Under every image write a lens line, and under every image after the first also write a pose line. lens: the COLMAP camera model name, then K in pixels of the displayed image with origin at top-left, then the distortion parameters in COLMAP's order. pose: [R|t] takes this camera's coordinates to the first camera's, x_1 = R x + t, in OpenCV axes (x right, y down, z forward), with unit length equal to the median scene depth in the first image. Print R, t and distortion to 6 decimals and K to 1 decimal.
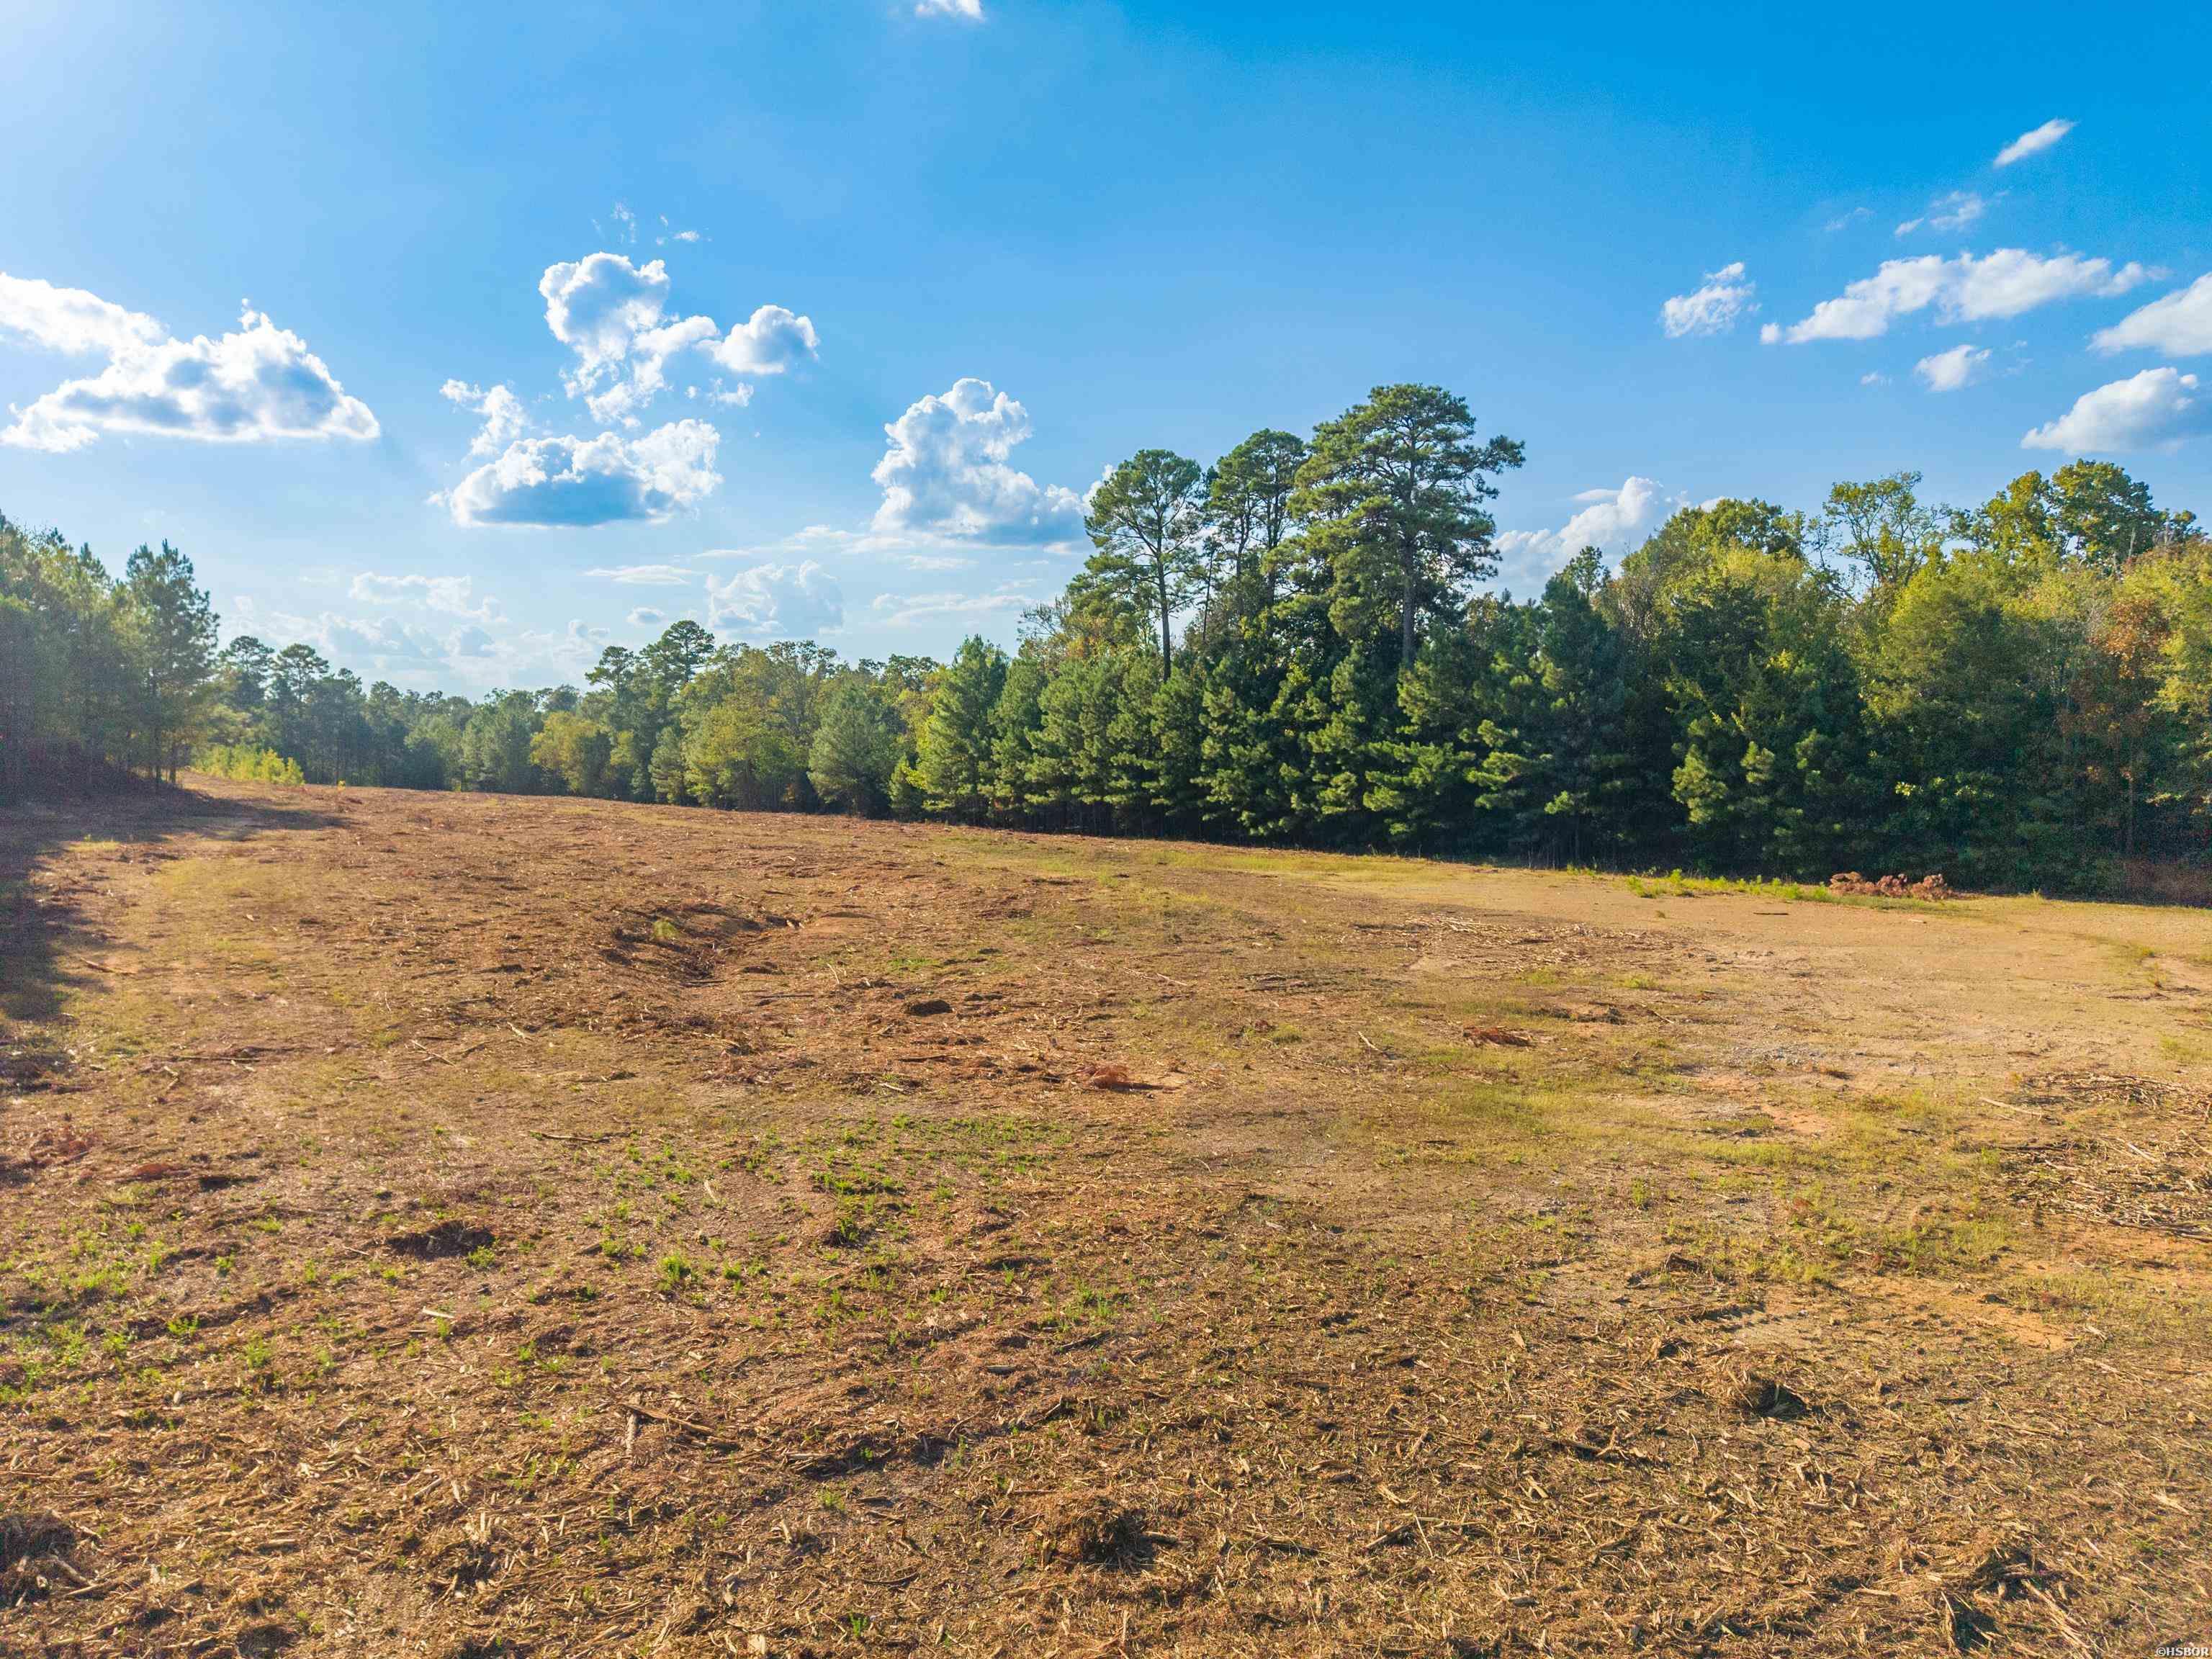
lens RADIAL K [[1477.0, 0, 1104.0], [0, 1477.0, 836.8], [0, 0, 1]] dist [0.027186, -0.027807]
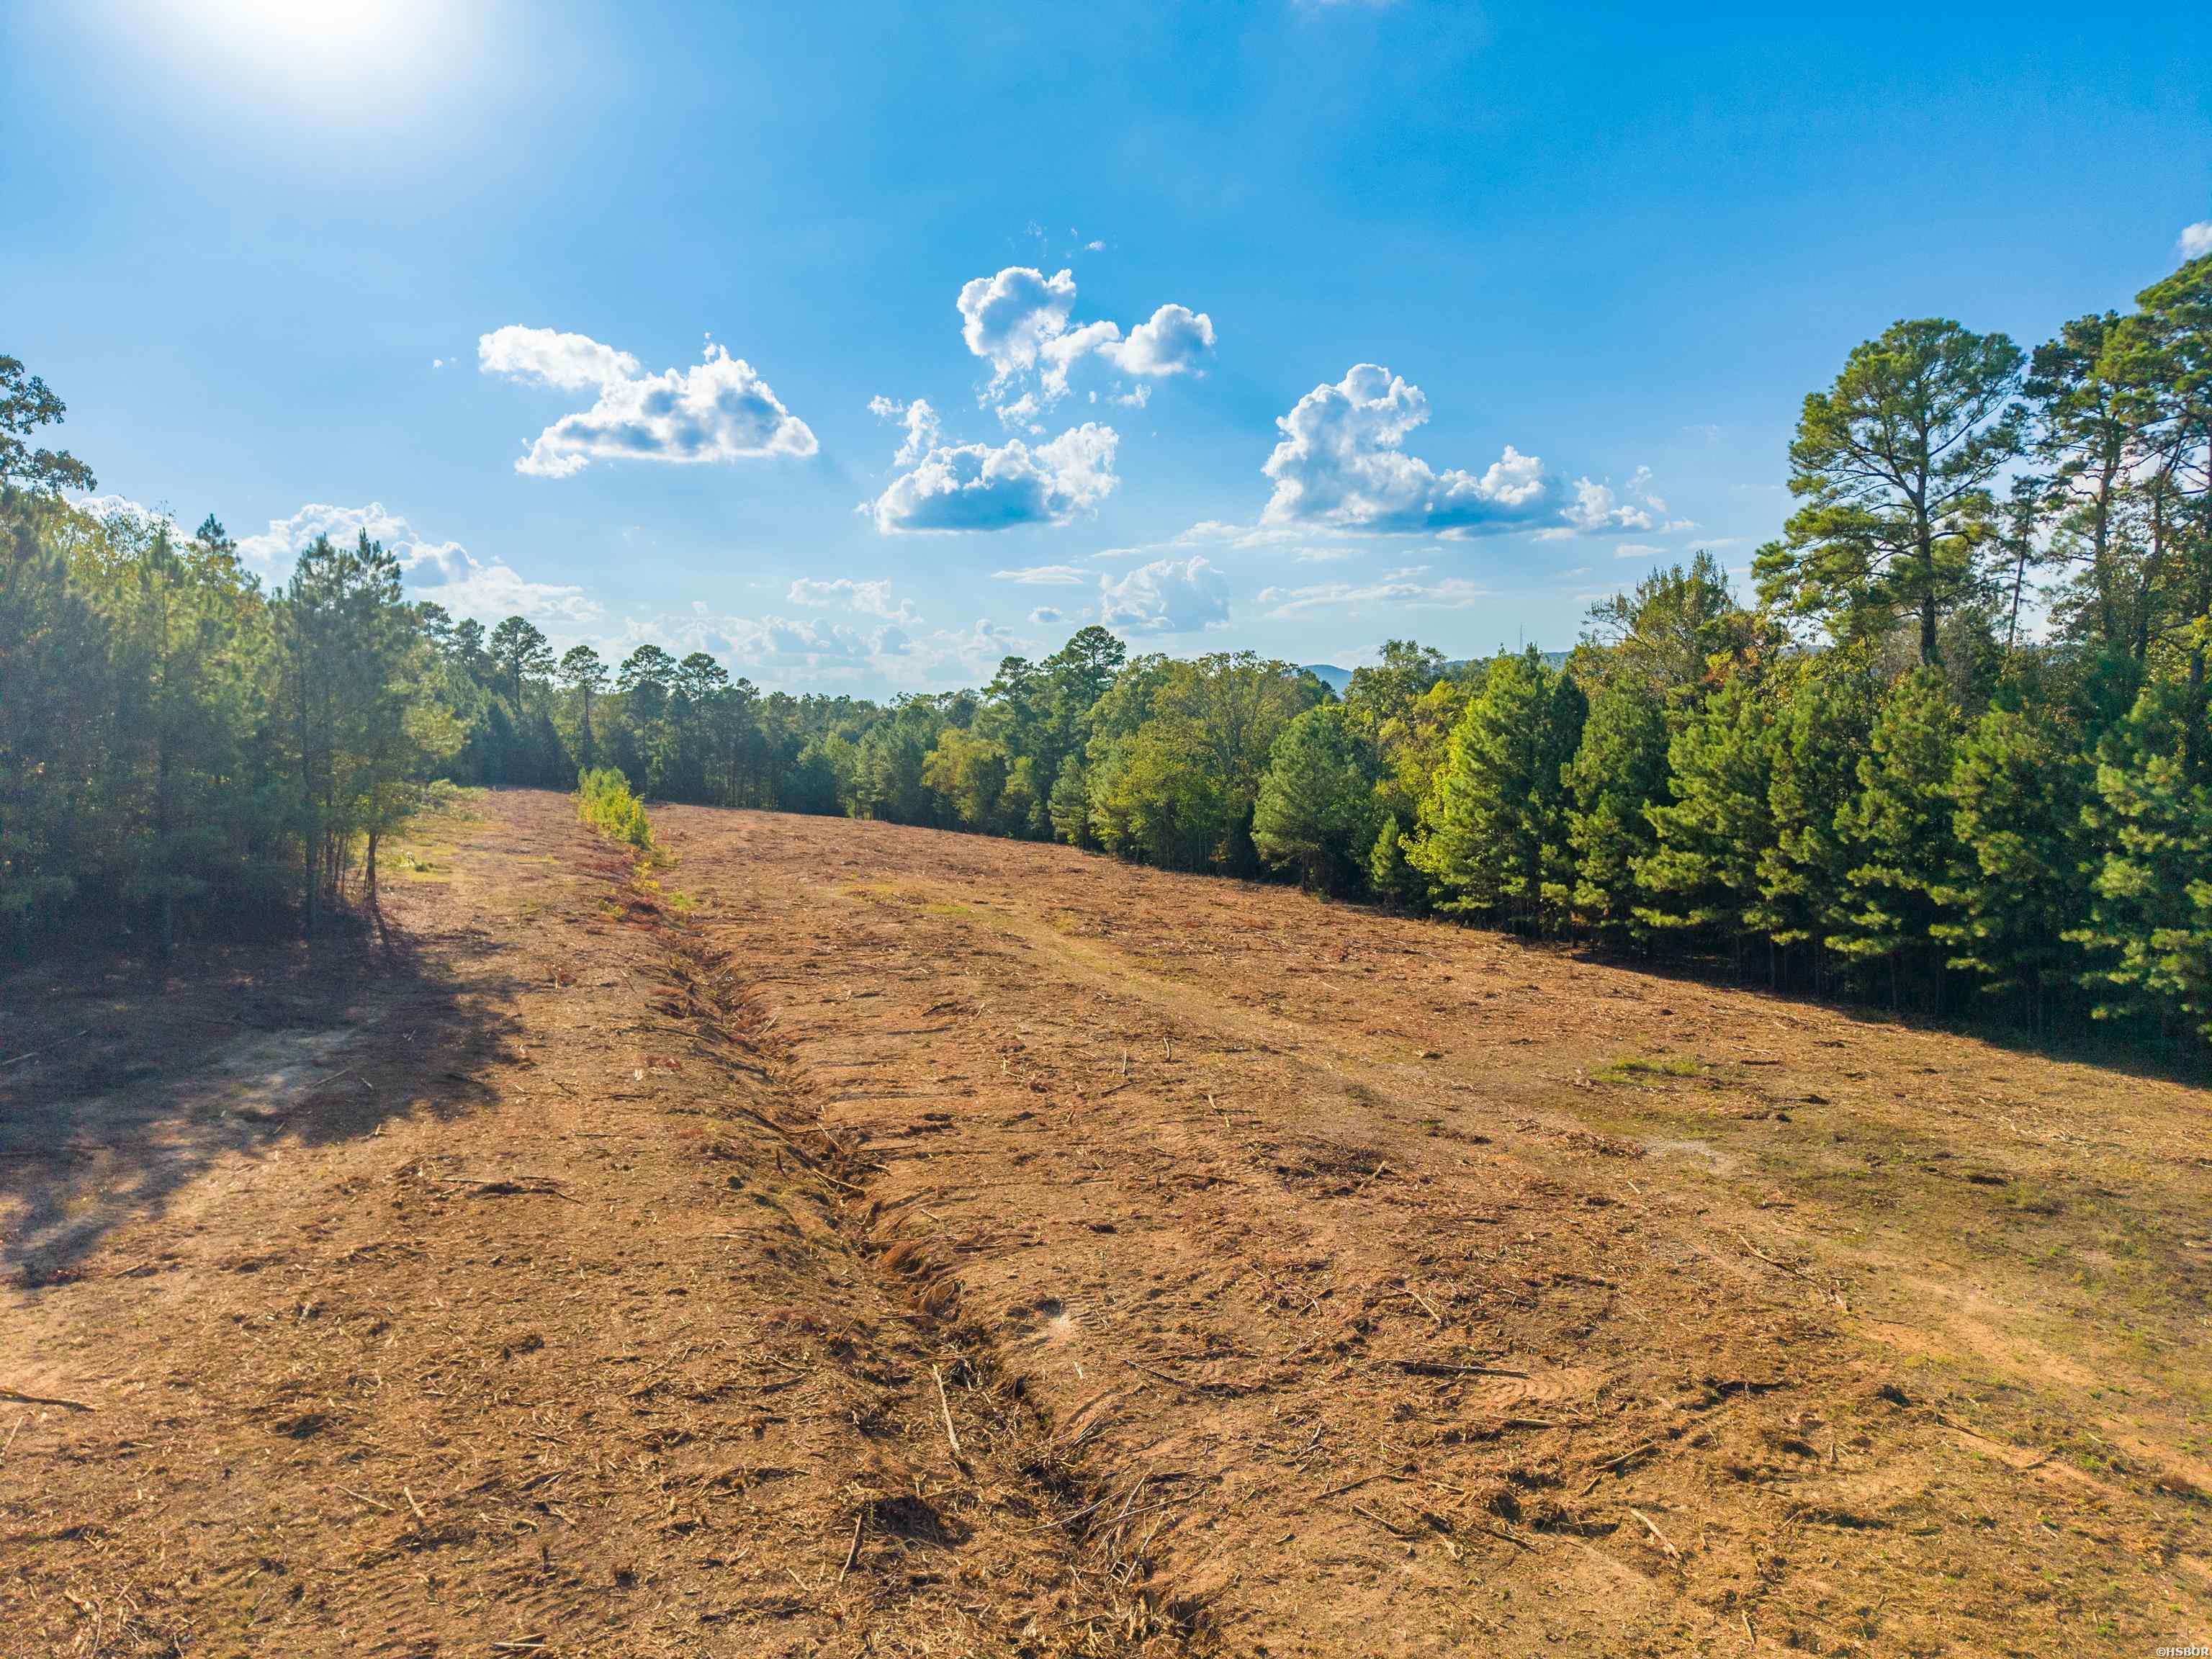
lens RADIAL K [[1477.0, 0, 1104.0], [0, 1477.0, 836.8], [0, 0, 1]] dist [0.027186, -0.027807]
pose [[0.966686, 0.021983, -0.255021, -0.084925], [-0.020729, 0.999756, 0.007604, -0.044926], [0.255126, -0.002065, 0.966906, 0.270249]]
